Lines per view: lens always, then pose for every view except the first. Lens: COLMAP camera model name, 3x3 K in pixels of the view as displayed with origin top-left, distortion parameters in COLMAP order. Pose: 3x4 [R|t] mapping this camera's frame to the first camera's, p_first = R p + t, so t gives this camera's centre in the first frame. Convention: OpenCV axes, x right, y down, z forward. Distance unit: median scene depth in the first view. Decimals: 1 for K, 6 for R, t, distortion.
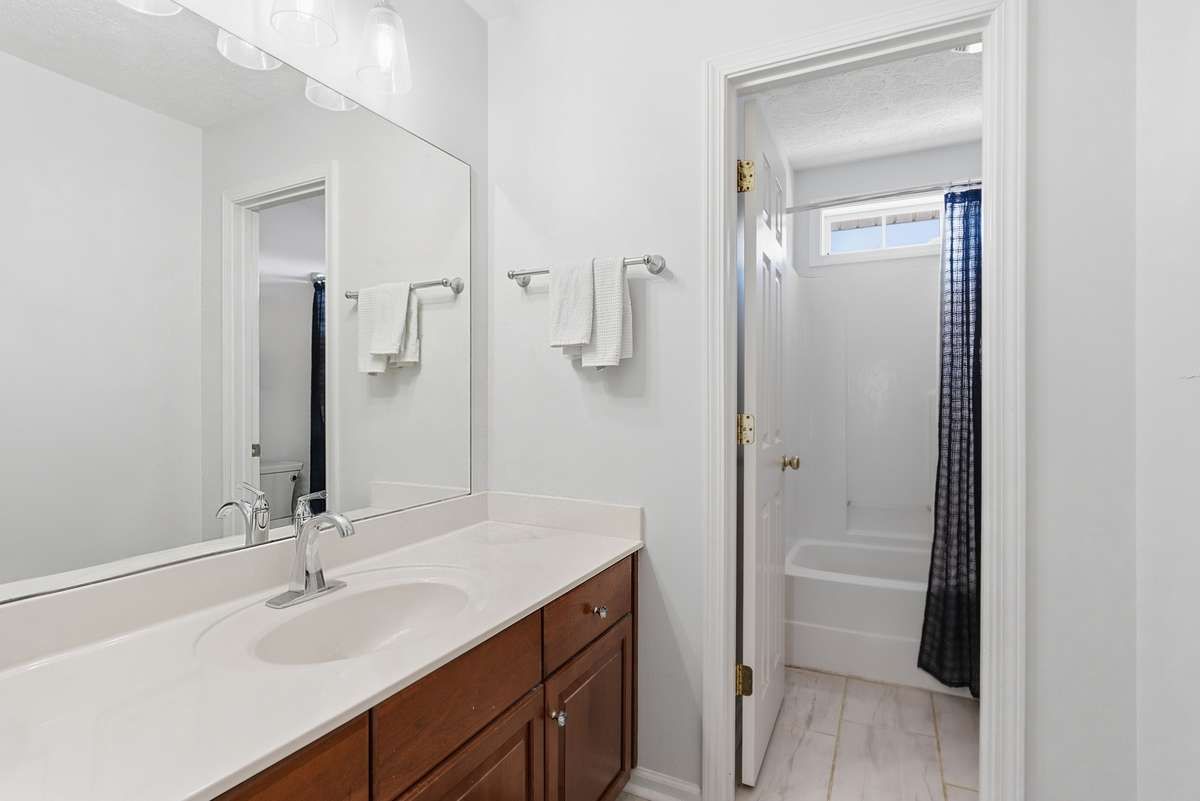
lens RADIAL K [[578.4, 0, 600.0], [0, 578.4, 400.5], [0, 0, 1]] dist [-0.004030, -0.000498]
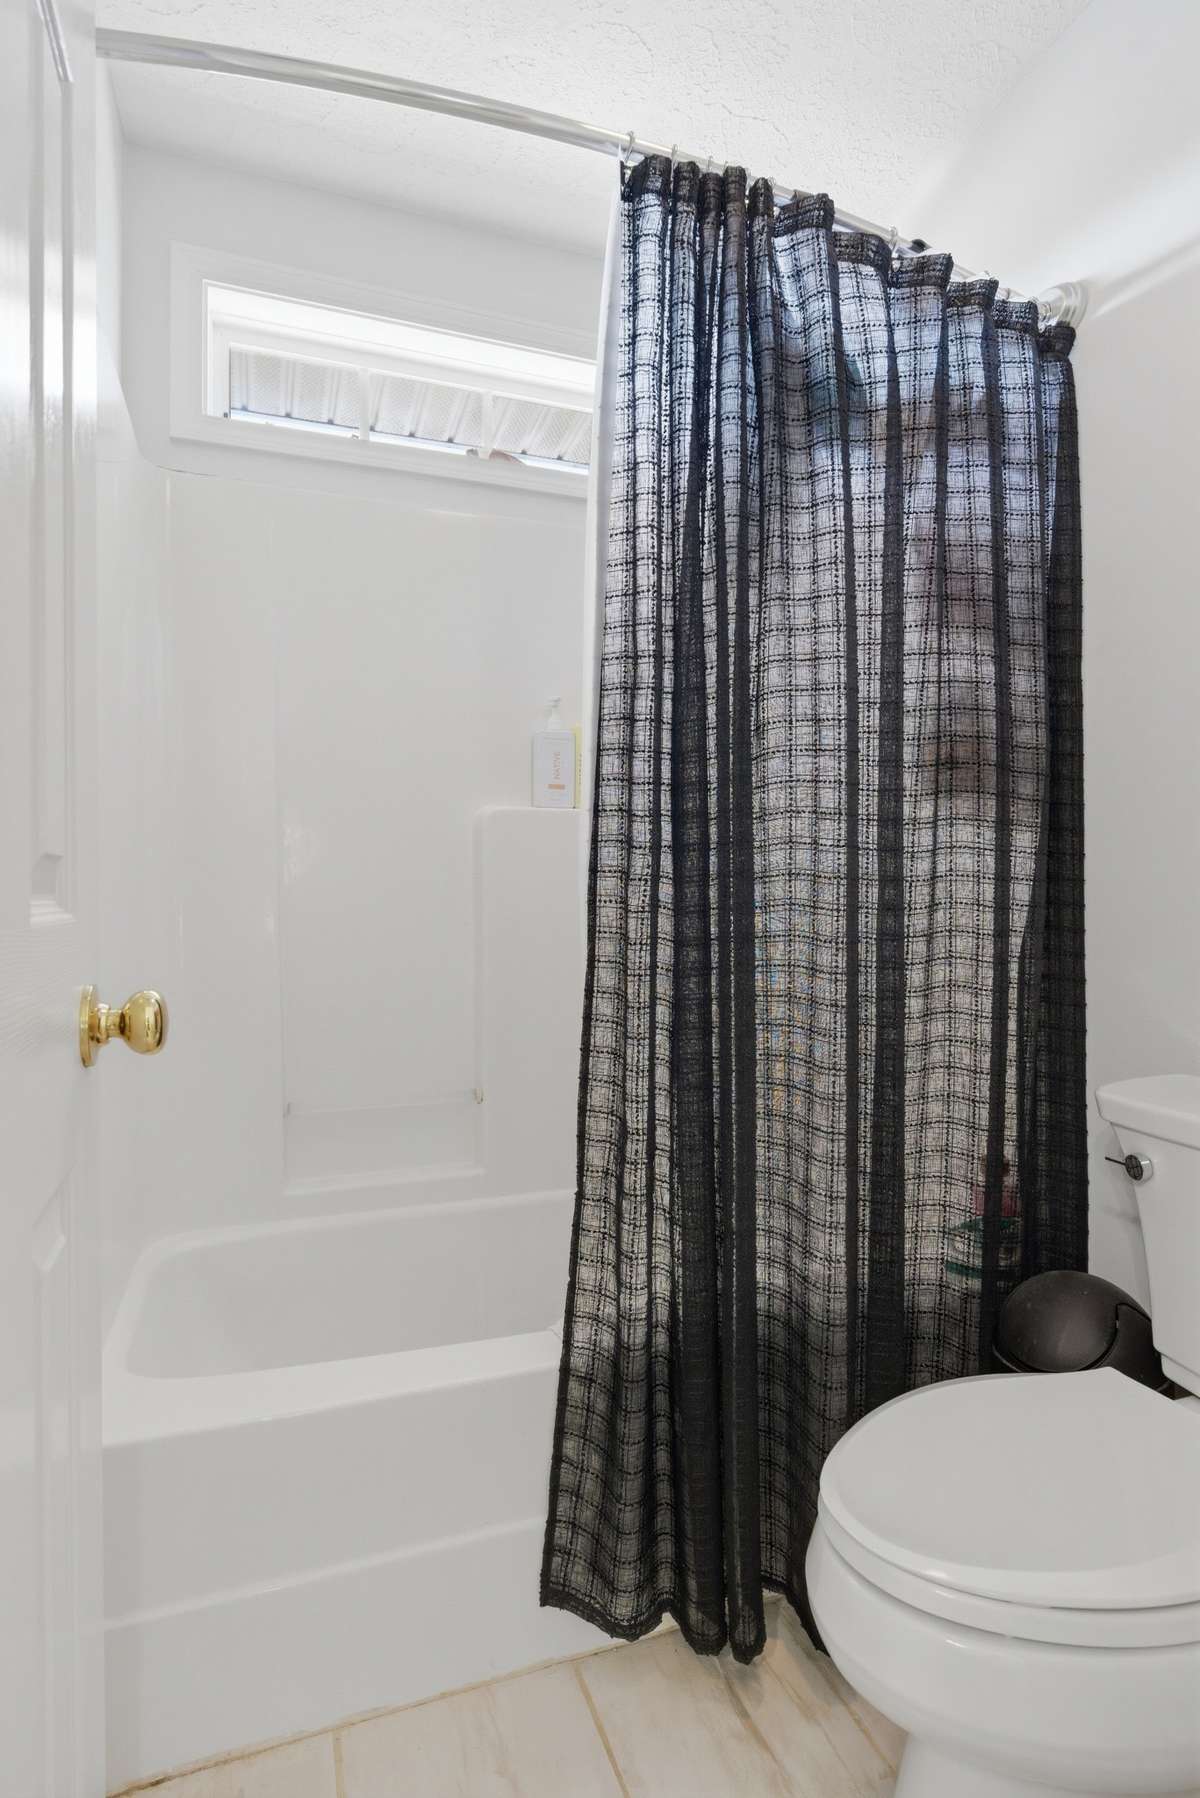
lens RADIAL K [[866.6, 0, 556.1], [0, 866.6, 916.1], [0, 0, 1]] dist [-0.004030, -0.000498]
pose [[0.704164, -0.011429, 0.709946, 0.214152], [0.003309, 0.999912, 0.012815, 0.063705], [-0.710030, -0.006674, 0.704140, 0.656963]]
